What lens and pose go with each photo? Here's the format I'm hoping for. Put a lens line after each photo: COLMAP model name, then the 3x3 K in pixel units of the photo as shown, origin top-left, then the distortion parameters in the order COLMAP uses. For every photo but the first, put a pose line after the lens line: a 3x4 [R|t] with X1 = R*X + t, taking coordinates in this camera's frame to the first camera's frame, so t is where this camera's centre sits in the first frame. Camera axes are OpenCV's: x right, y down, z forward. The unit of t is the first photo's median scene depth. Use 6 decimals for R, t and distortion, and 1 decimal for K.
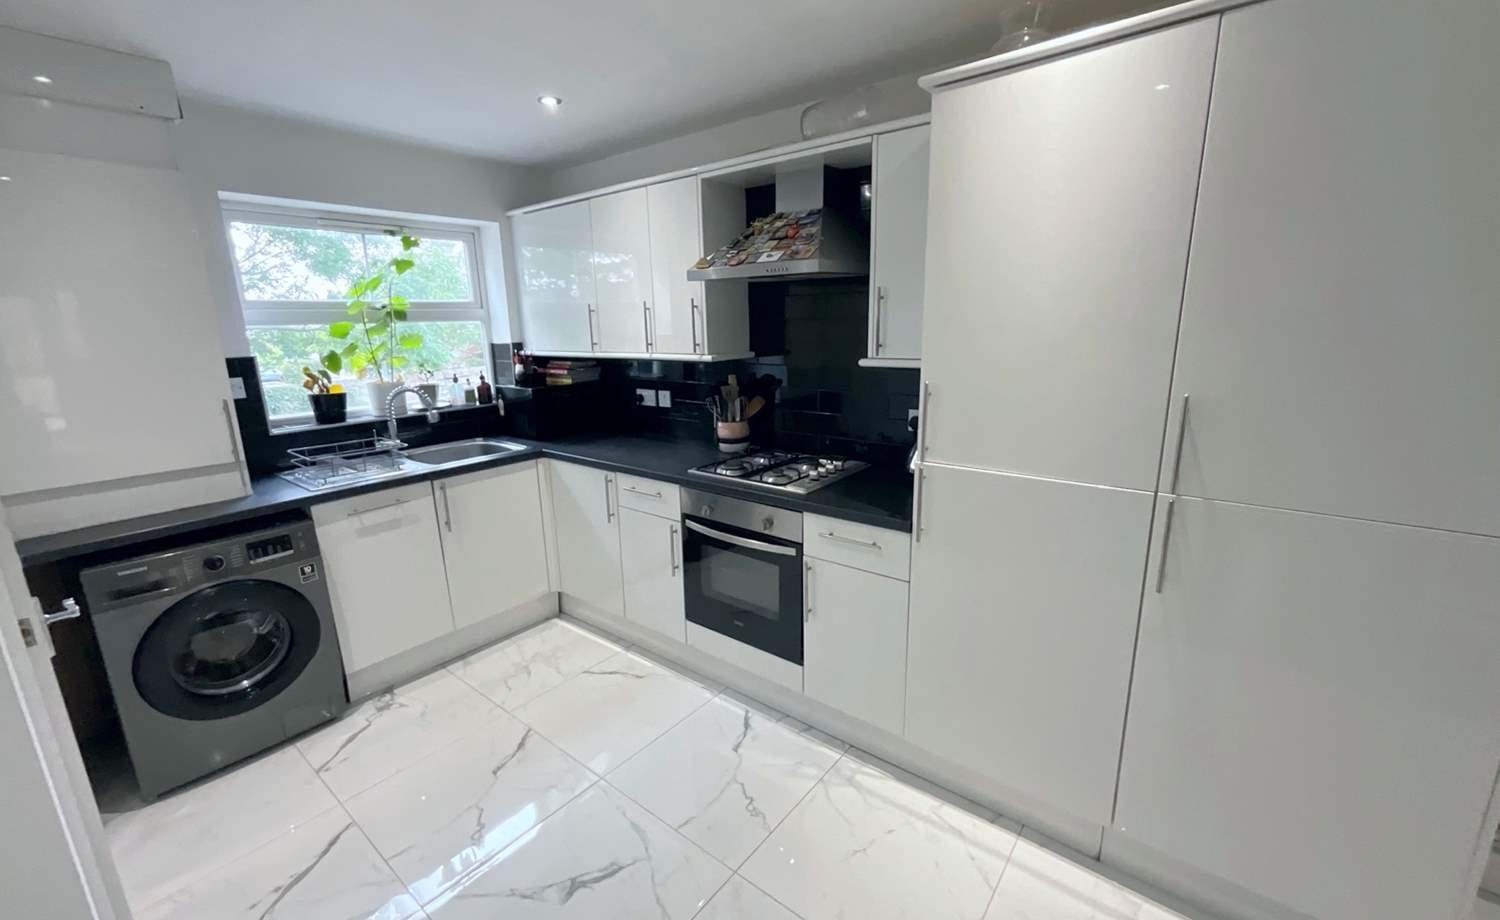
lens RADIAL K [[608.1, 0, 746.9], [0, 608.1, 459.2], [0, 0, 1]] dist [-0.001886, -0.000058]
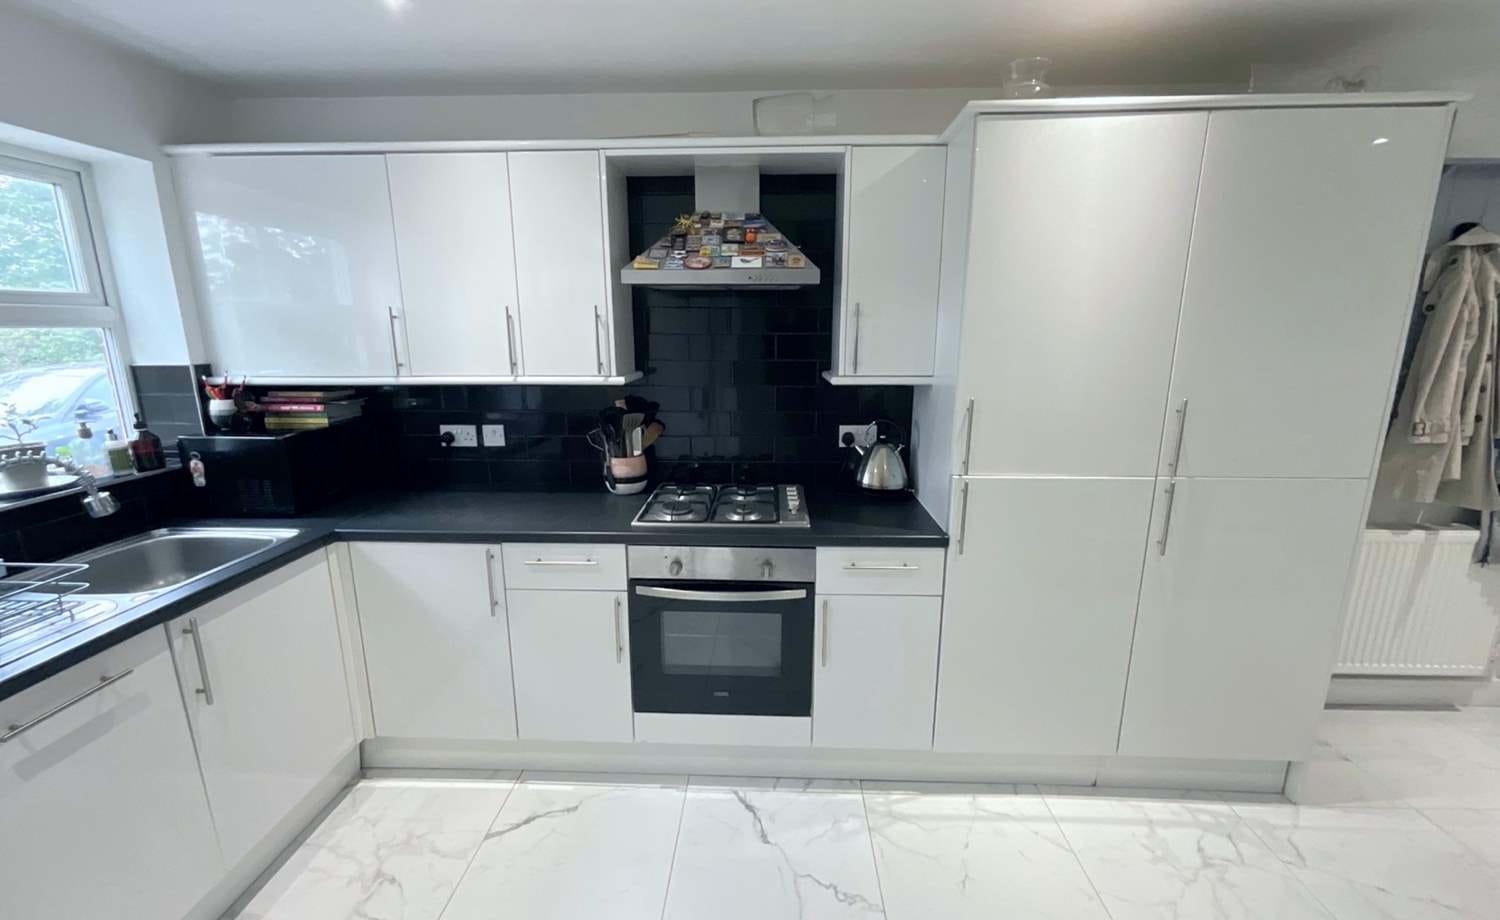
lens RADIAL K [[608.1, 0, 752.1], [0, 608.1, 459.9], [0, 0, 1]] dist [-0.001886, -0.000058]
pose [[0.805868, -0.107314, 0.582289, -0.414244], [0.118414, 0.992781, 0.019085, -0.059331], [-0.580133, 0.053571, 0.812758, 0.261302]]
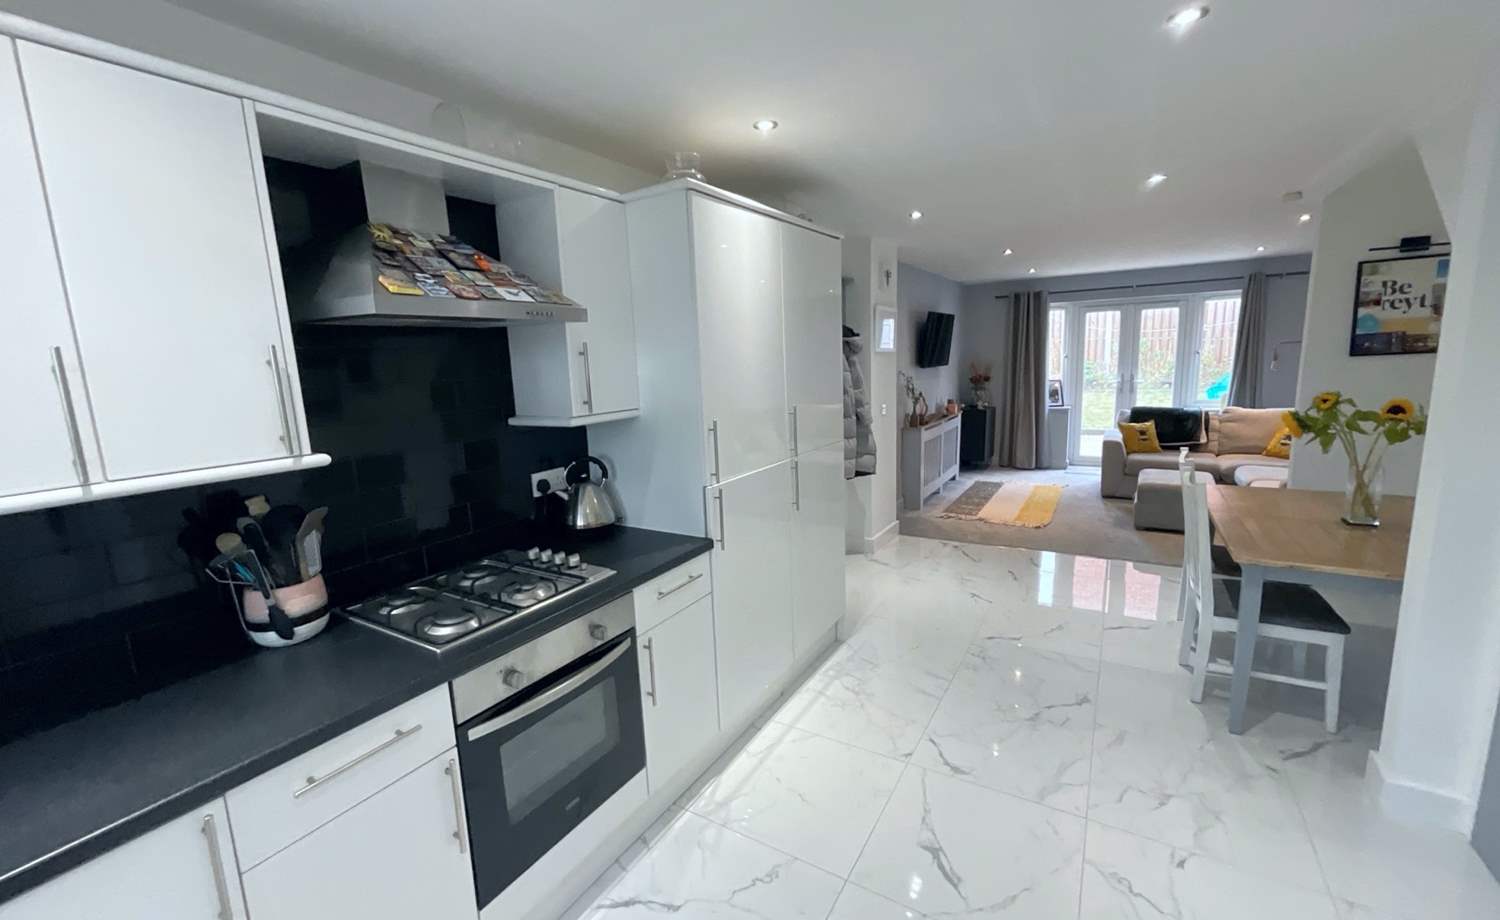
lens RADIAL K [[608.1, 0, 748.9], [0, 608.1, 459.6], [0, 0, 1]] dist [-0.001886, -0.000058]
pose [[-0.120581, -0.140572, 0.982700, -0.639760], [0.263208, 0.949966, 0.168186, -0.163150], [-0.957174, 0.278935, -0.077549, 0.714335]]
